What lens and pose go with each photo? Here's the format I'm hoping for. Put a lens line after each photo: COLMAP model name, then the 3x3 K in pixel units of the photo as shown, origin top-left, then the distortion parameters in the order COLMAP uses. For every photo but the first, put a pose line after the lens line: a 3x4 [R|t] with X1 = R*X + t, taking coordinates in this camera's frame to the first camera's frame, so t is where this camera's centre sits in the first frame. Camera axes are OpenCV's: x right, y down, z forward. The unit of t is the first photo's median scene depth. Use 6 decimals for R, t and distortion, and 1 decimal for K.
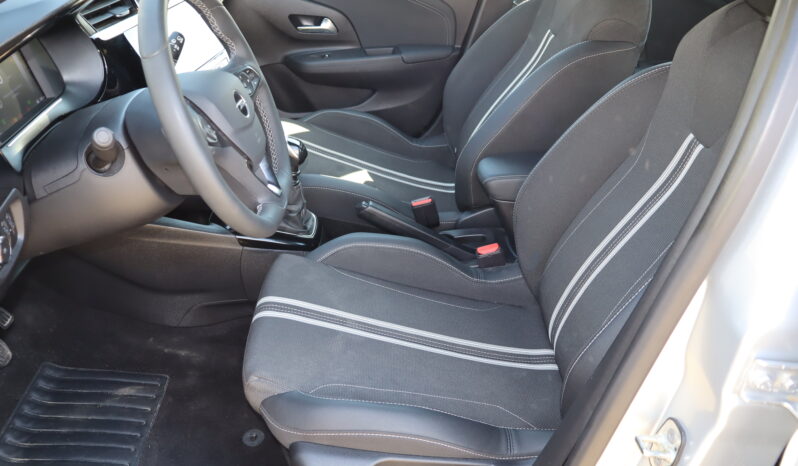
lens RADIAL K [[667.0, 0, 396.6], [0, 667.0, 230.3], [0, 0, 1]] dist [-0.010993, 0.002036]
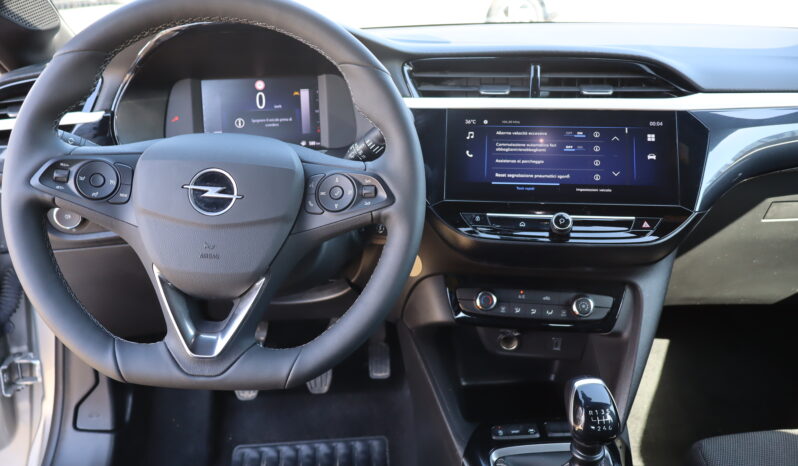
lens RADIAL K [[667.0, 0, 400.4], [0, 667.0, 232.2], [0, 0, 1]] dist [-0.010993, 0.002036]
pose [[0.035767, 0.308518, -0.950546, 0.260092], [-0.506959, 0.825287, 0.248787, -0.276499], [0.861228, 0.472989, 0.185924, 0.718015]]
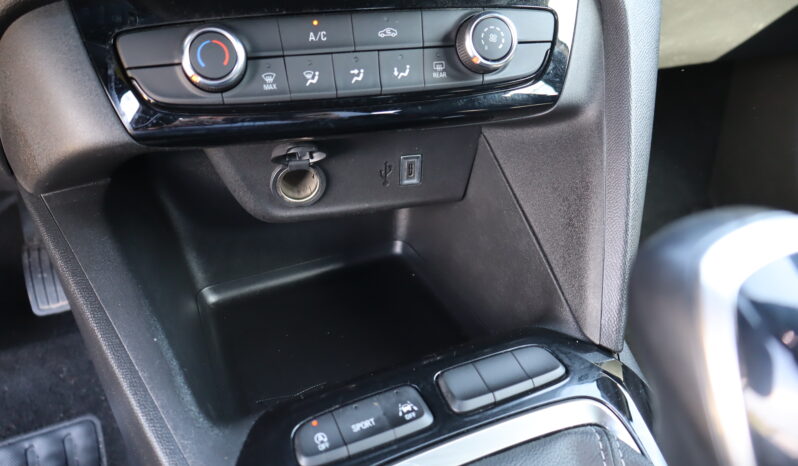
lens RADIAL K [[667.0, 0, 400.0], [0, 667.0, 235.2], [0, 0, 1]] dist [-0.010993, 0.002036]
pose [[0.392735, 0.440381, -0.807356, -0.110714], [-0.454470, 0.856143, 0.245917, -0.135051], [0.799510, 0.270339, 0.536377, 0.889288]]
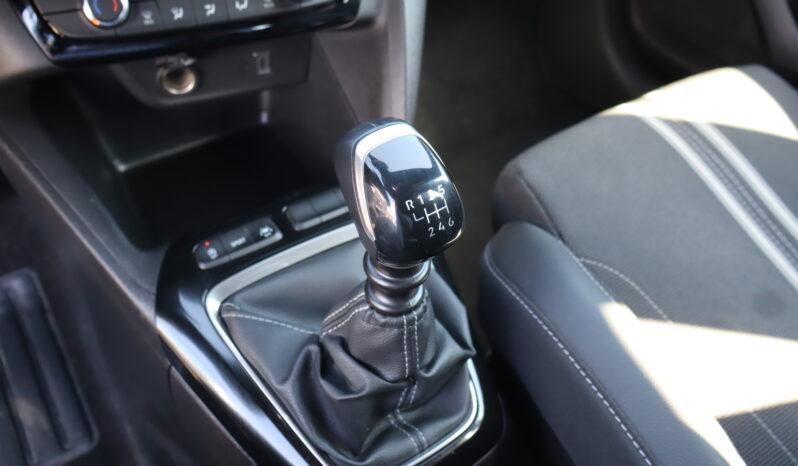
lens RADIAL K [[667.0, 0, 402.9], [0, 667.0, 233.0], [0, 0, 1]] dist [-0.010993, 0.002036]
pose [[0.533446, 0.572862, -0.622306, -0.008862], [-0.442870, 0.815988, 0.371523, -0.191886], [0.720625, 0.077413, 0.688989, 0.837162]]
